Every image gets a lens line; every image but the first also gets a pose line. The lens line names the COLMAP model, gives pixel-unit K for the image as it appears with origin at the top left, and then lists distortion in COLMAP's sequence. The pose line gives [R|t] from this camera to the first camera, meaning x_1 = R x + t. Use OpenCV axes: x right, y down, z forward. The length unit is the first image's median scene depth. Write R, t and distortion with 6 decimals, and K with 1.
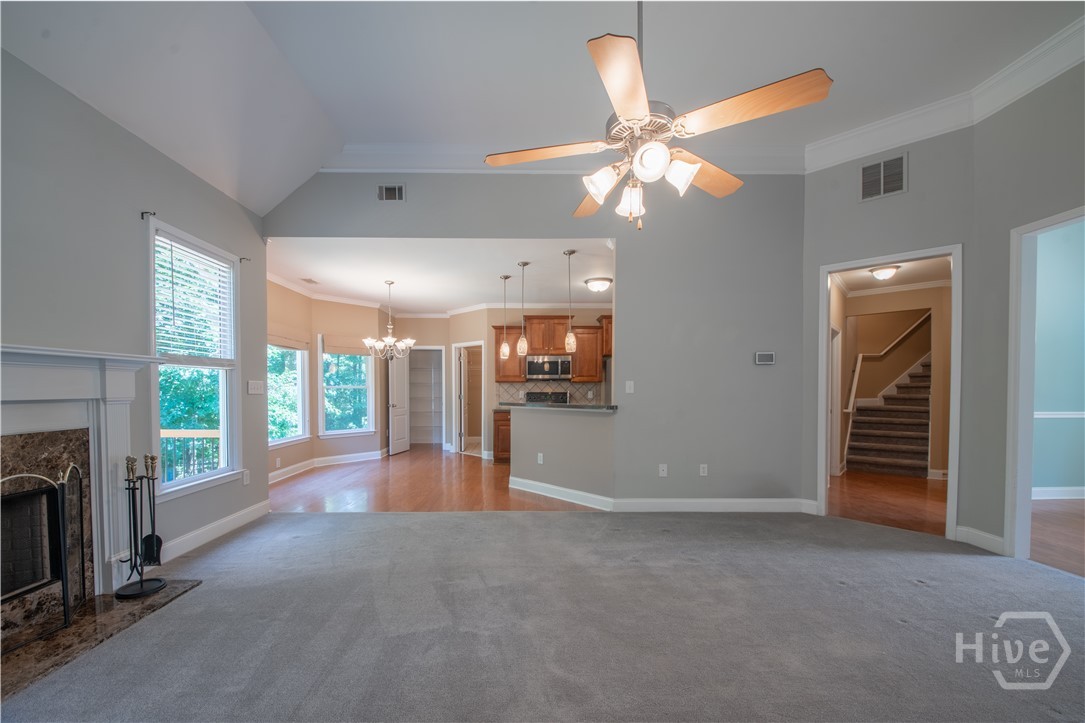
lens RADIAL K [[395.7, 0, 526.4], [0, 395.7, 394.9], [0, 0, 1]] dist [-0.000817, -0.000067]
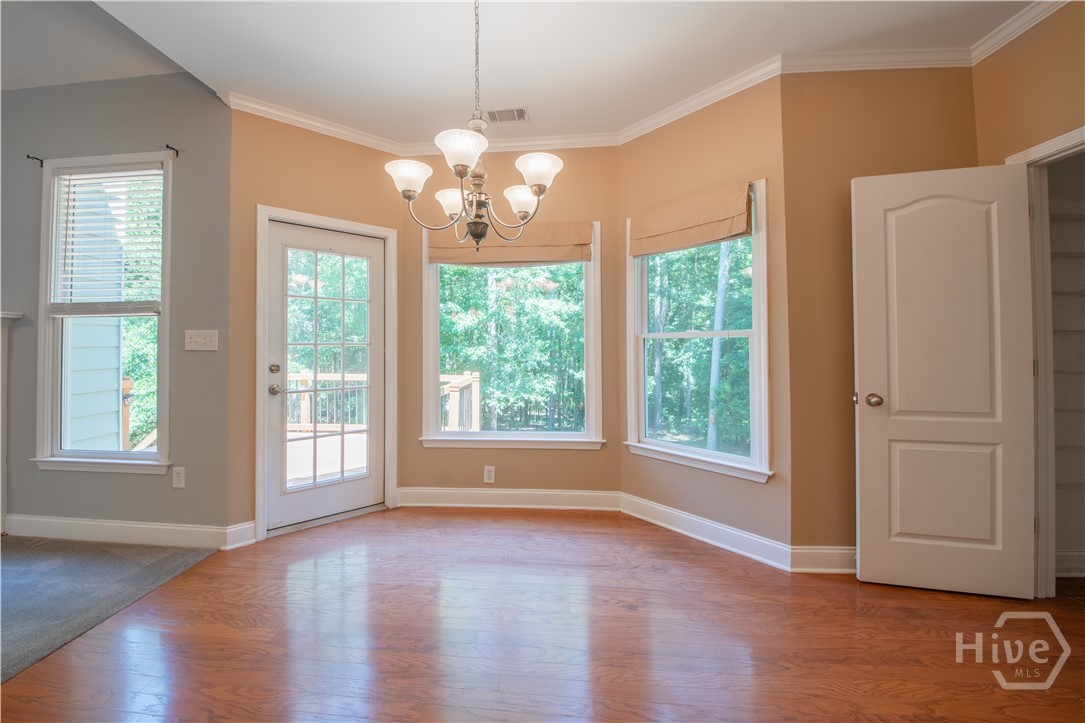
lens RADIAL K [[421.2, 0, 517.3], [0, 421.2, 341.9], [0, 0, 1]] dist [0.000484, -0.000077]
pose [[-0.126038, -0.005145, -0.992012, -0.080442], [-0.002343, 0.999985, -0.004889, -0.014476], [0.992023, 0.001709, -0.126048, 1.673737]]
